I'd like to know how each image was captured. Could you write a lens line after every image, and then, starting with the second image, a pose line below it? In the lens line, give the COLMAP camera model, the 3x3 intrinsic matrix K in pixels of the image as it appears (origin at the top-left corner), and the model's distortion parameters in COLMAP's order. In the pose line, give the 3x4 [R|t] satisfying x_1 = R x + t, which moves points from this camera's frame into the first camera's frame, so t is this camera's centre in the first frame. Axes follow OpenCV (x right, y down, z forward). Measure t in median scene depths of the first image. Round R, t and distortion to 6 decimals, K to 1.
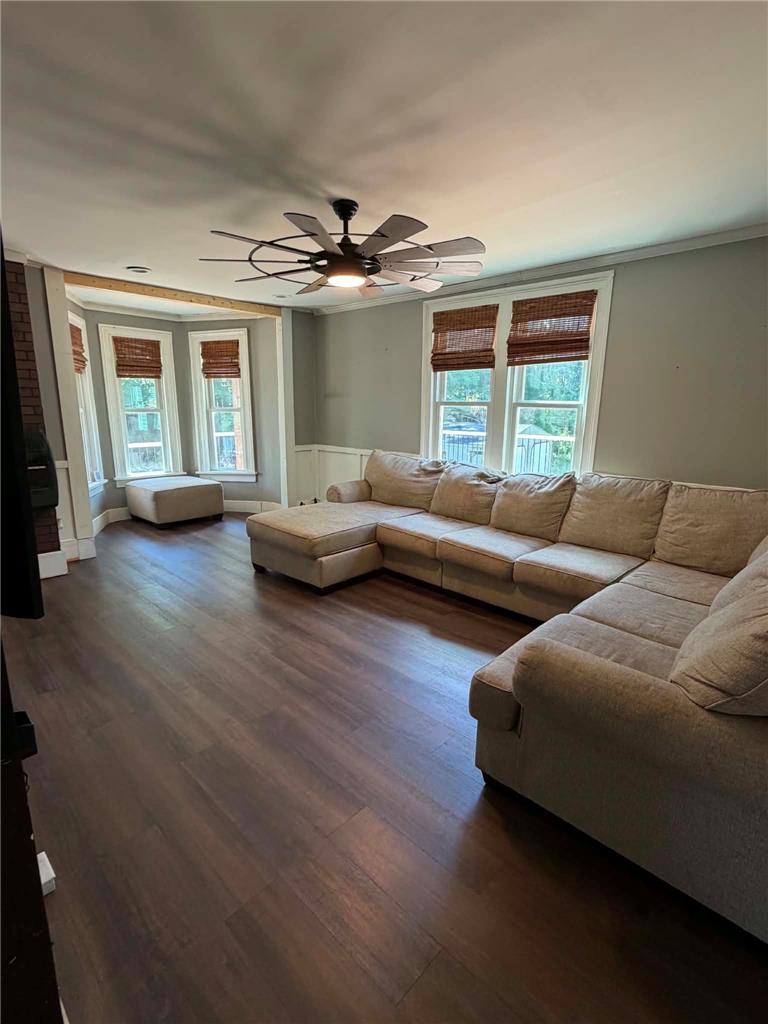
lens RADIAL K [[497.8, 0, 383.6], [0, 497.8, 510.8], [0, 0, 1]] dist [-0.005971, -0.000450]
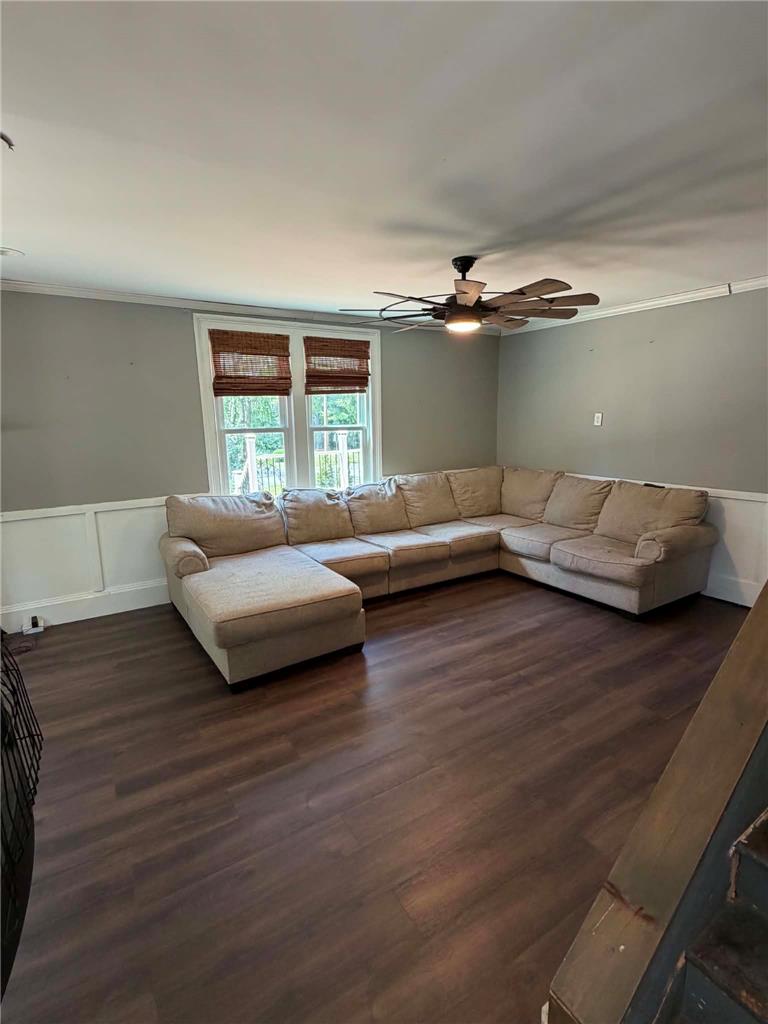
lens RADIAL K [[497.8, 0, 384.8], [0, 497.8, 509.2], [0, 0, 1]] dist [-0.005971, -0.000450]
pose [[0.234523, -0.195506, 0.952248, -0.818507], [0.225021, 0.963881, 0.142476, -0.170653], [-0.945708, 0.180862, 0.270045, 0.606381]]
